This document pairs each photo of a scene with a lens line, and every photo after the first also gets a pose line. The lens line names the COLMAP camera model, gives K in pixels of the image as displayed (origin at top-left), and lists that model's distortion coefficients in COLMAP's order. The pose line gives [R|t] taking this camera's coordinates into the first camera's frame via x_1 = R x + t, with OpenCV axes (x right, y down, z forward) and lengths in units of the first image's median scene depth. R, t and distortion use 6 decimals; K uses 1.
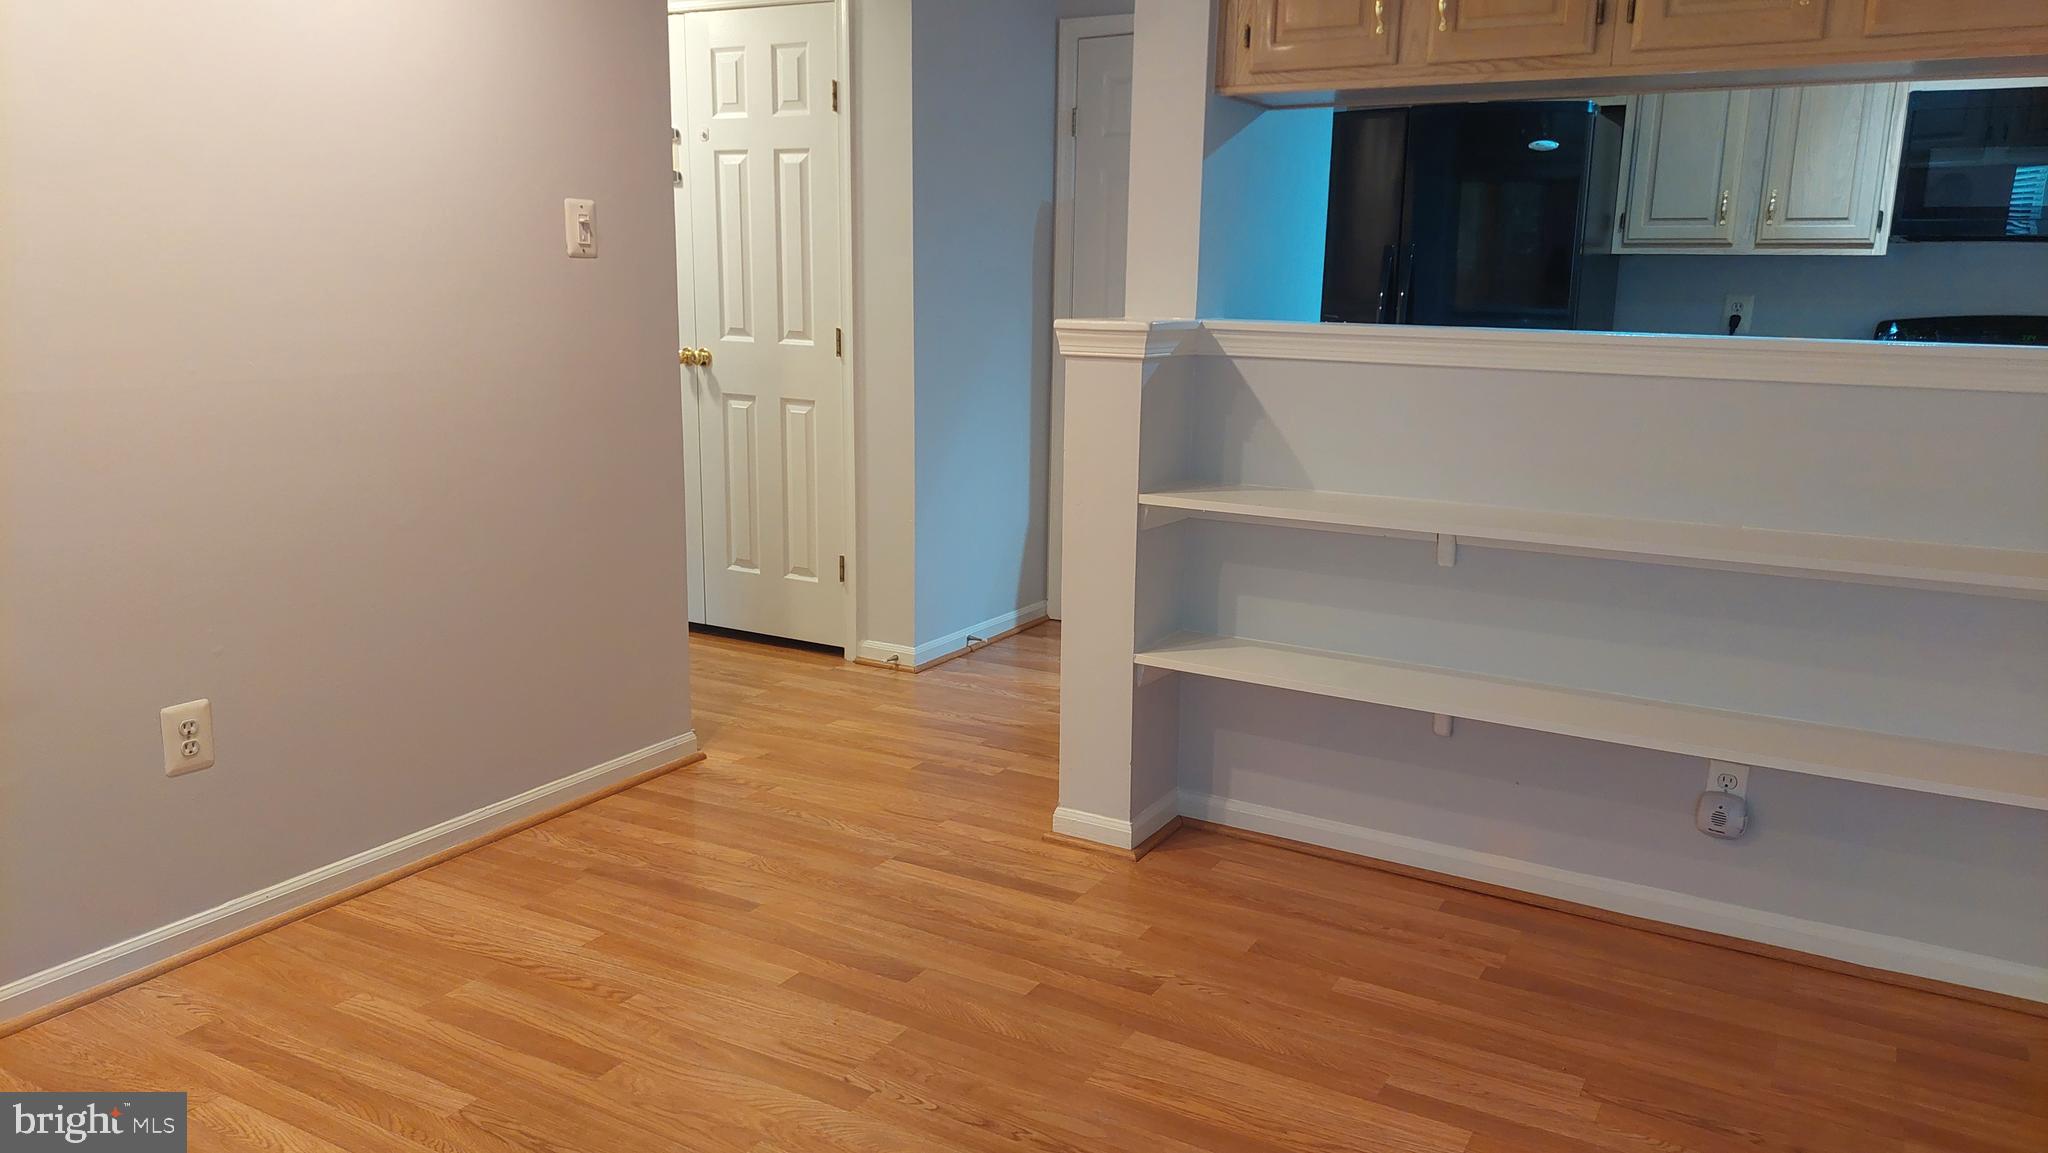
lens RADIAL K [[1459.8, 0, 1036.9], [0, 1459.8, 595.3], [0, 0, 1]] dist [0.084393, -0.098921]
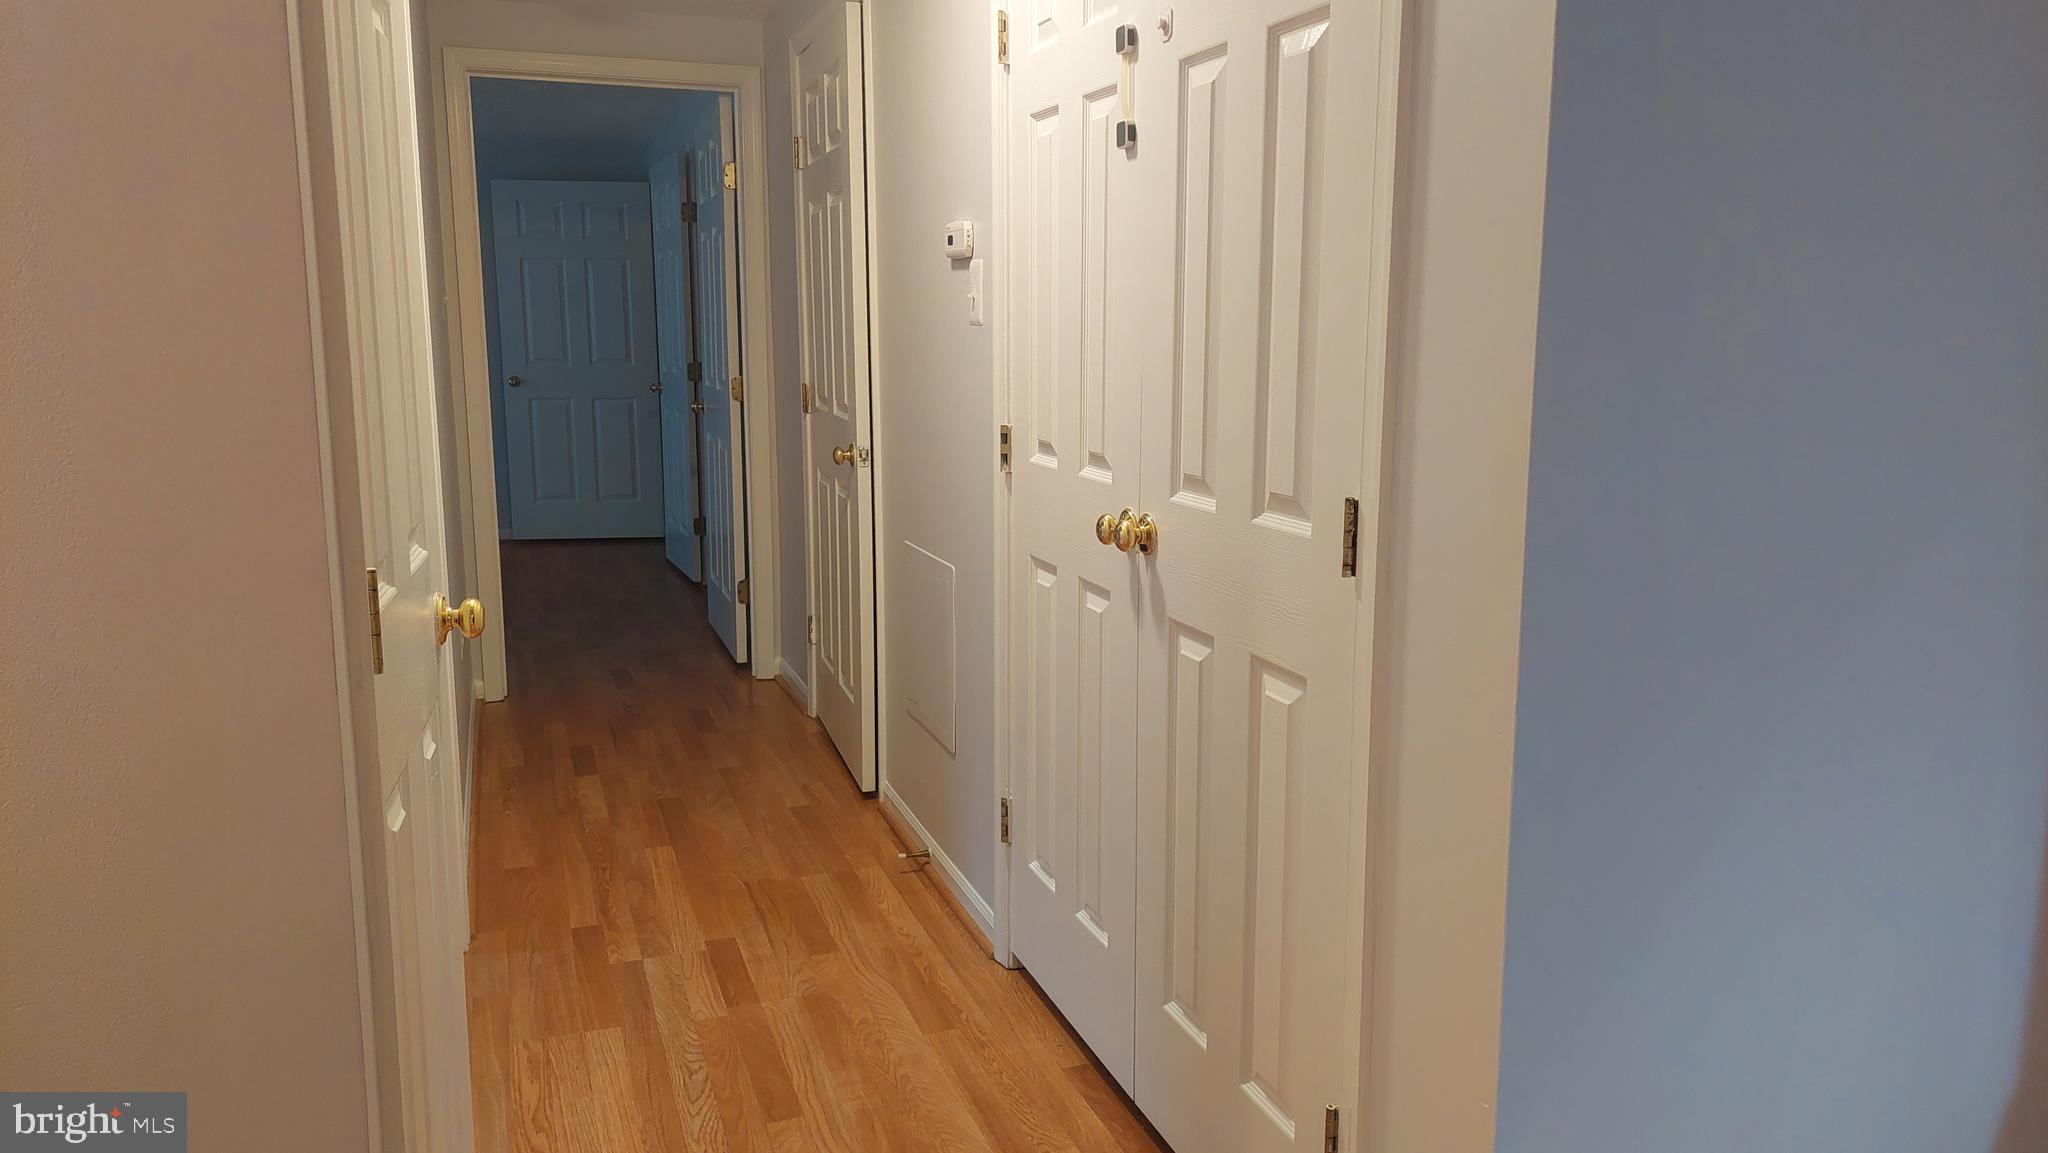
lens RADIAL K [[1459.8, 0, 1025.6], [0, 1459.8, 566.7], [0, 0, 1]] dist [0.084393, -0.098921]
pose [[0.753679, 0.095072, -0.650330, 0.034831], [-0.130427, 0.991438, -0.006215, -0.148014], [0.644171, 0.089505, 0.759627, 0.656985]]
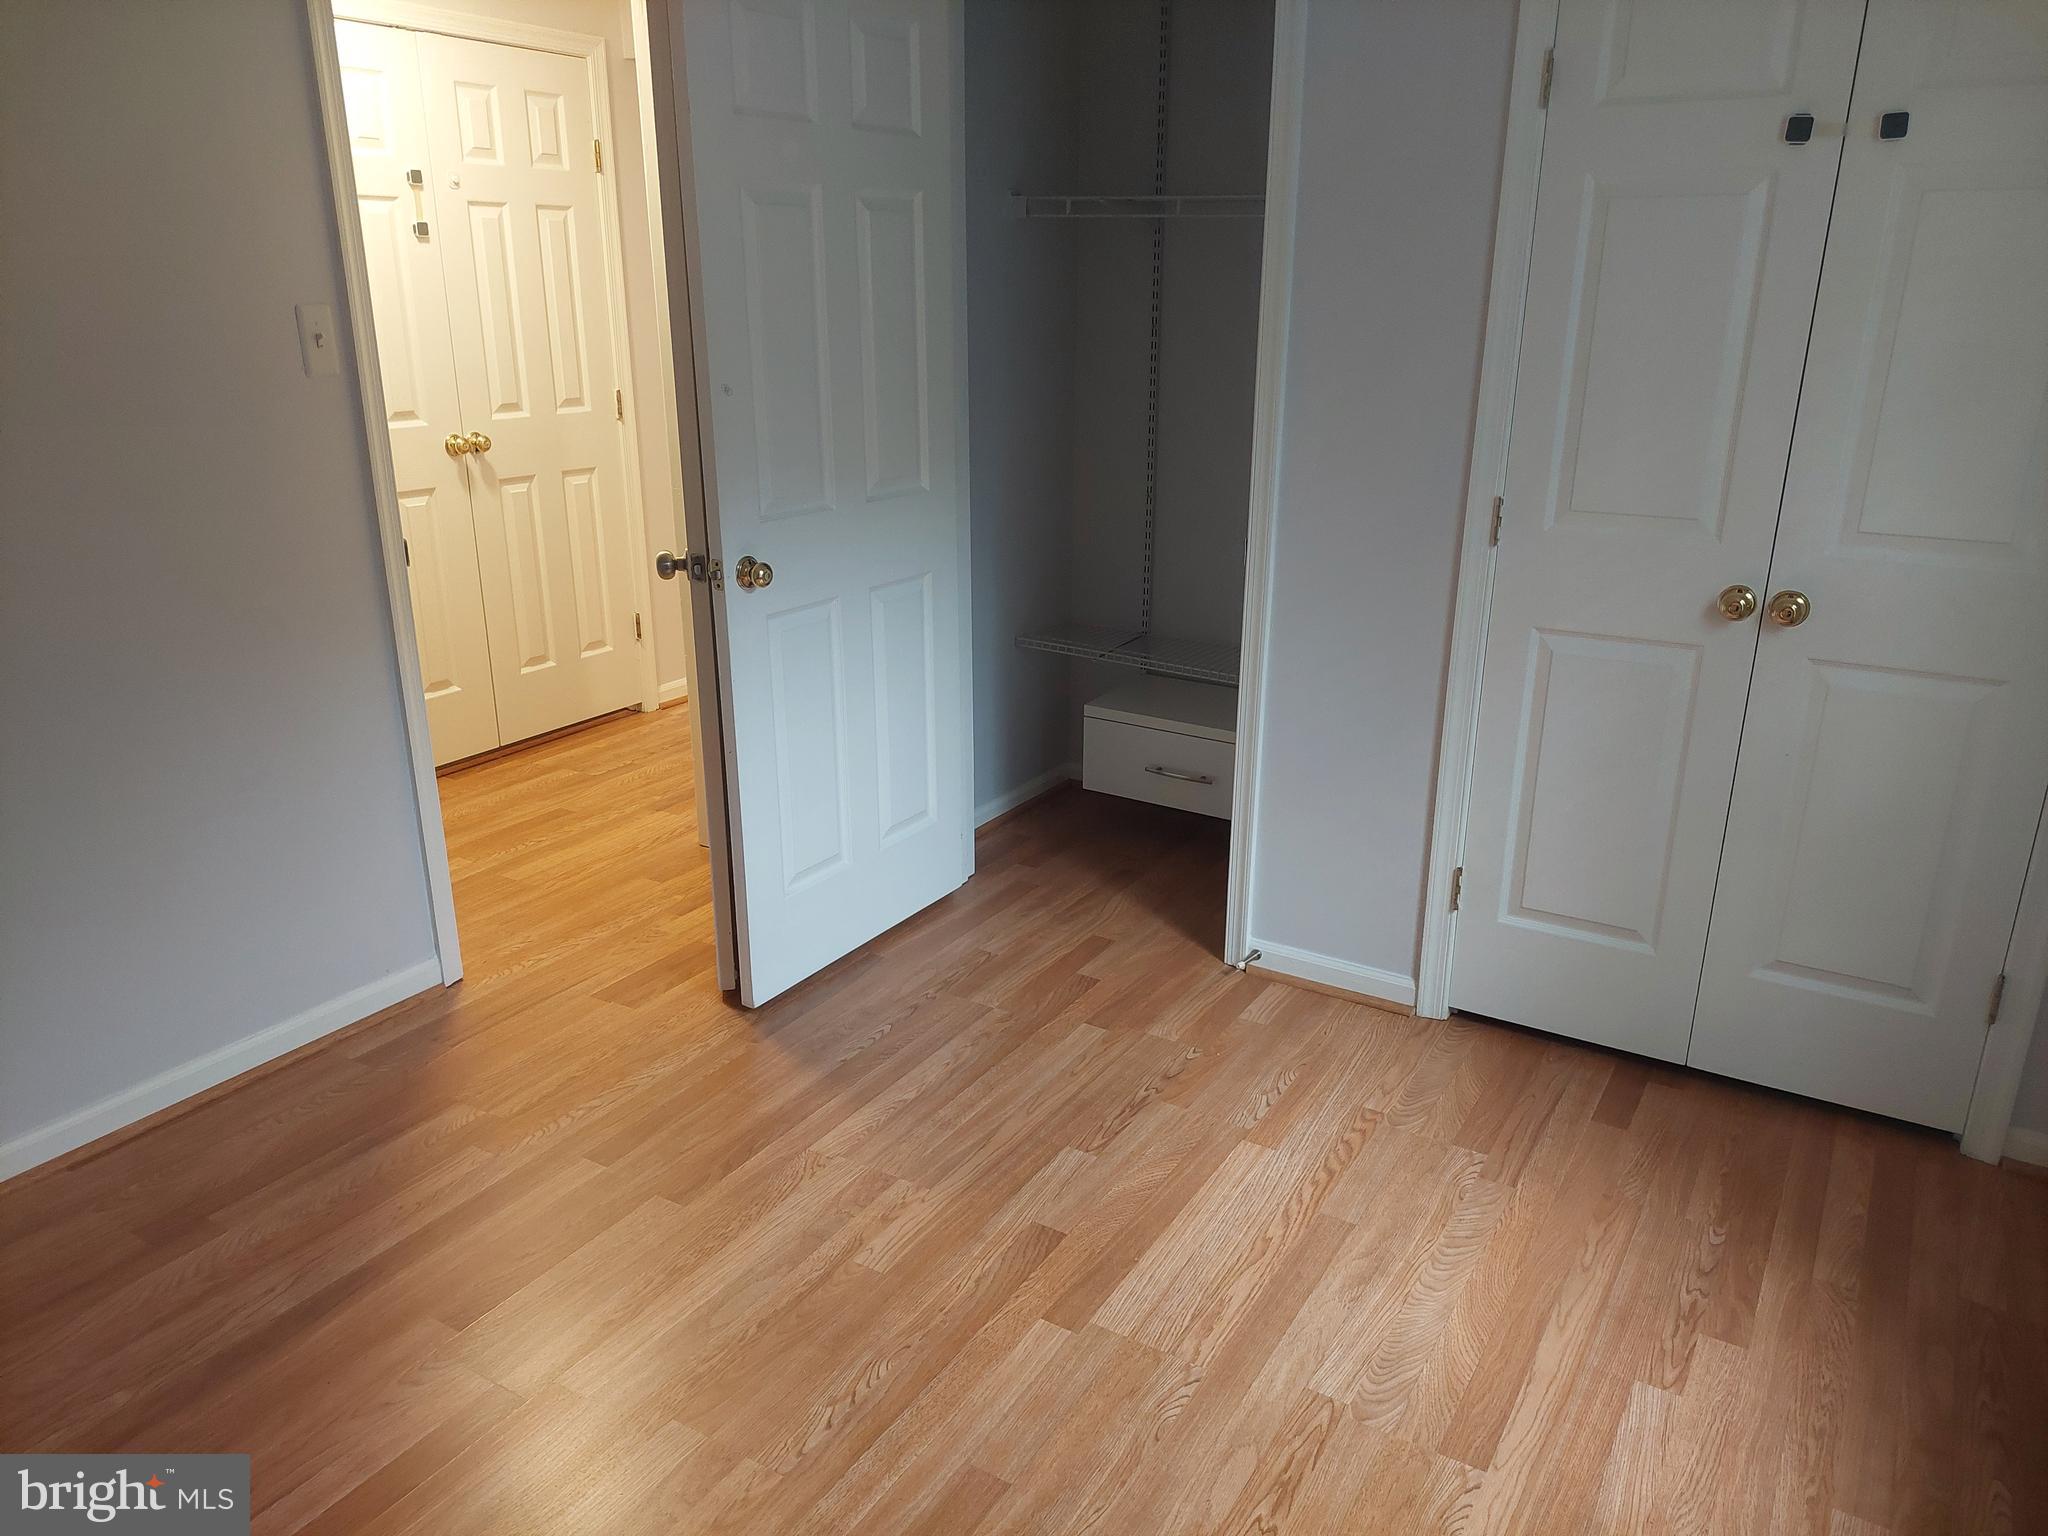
lens RADIAL K [[1467.6, 0, 1024.4], [0, 1467.6, 768.4], [0, 0, 1]] dist [0.076379, -0.092446]
pose [[0.046305, -0.337902, 0.940042, -1.133504], [0.207821, 0.923719, 0.321798, -0.204022], [-0.977070, 0.180459, 0.112995, 0.631232]]
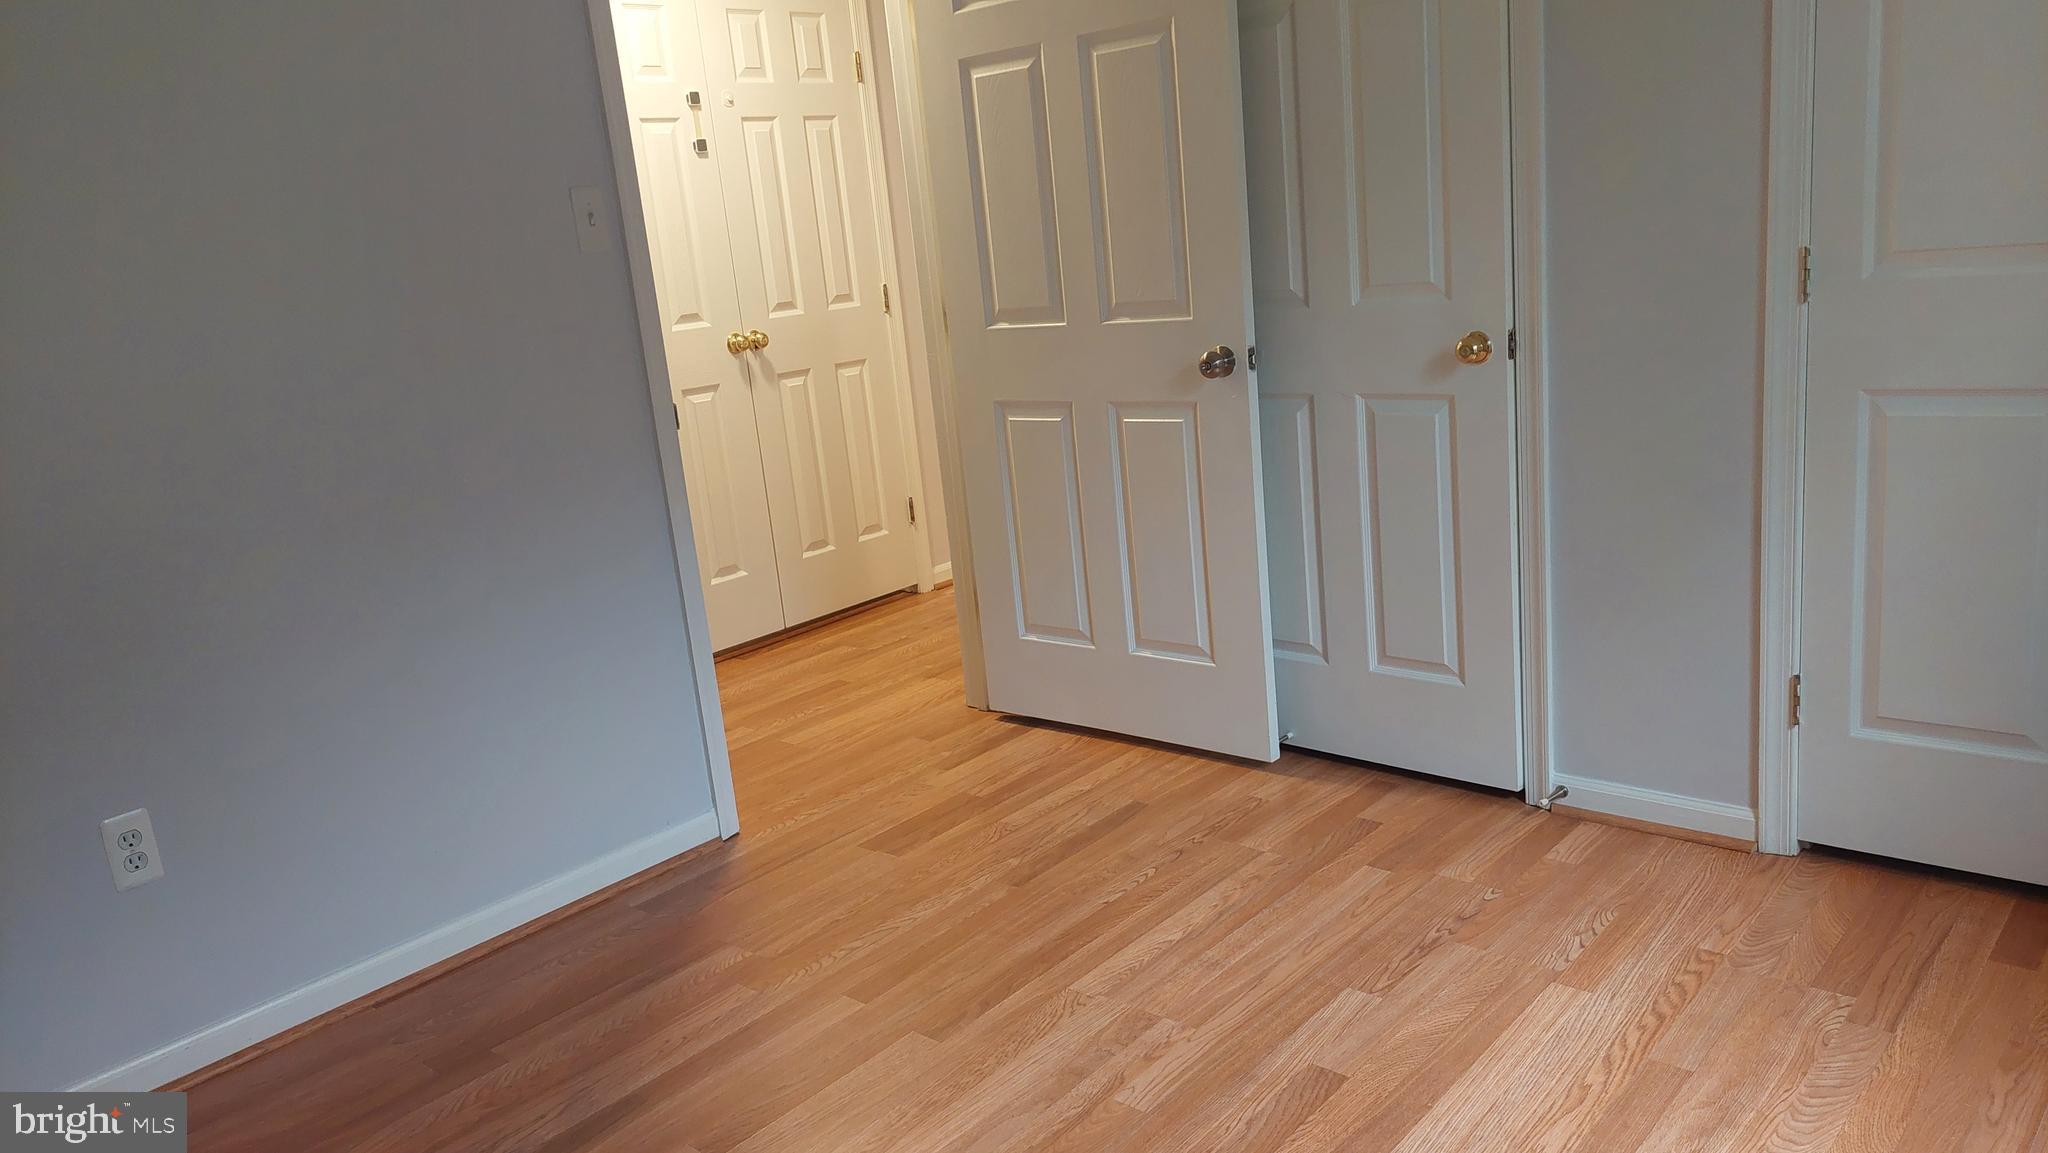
lens RADIAL K [[1459.8, 0, 1020.6], [0, 1459.8, 562.1], [0, 0, 1]] dist [0.084393, -0.098921]
pose [[0.225058, -0.261867, 0.938496, -1.120169], [0.306072, 0.933450, 0.187061, -0.156660], [-0.925024, 0.245148, 0.290230, 0.625658]]
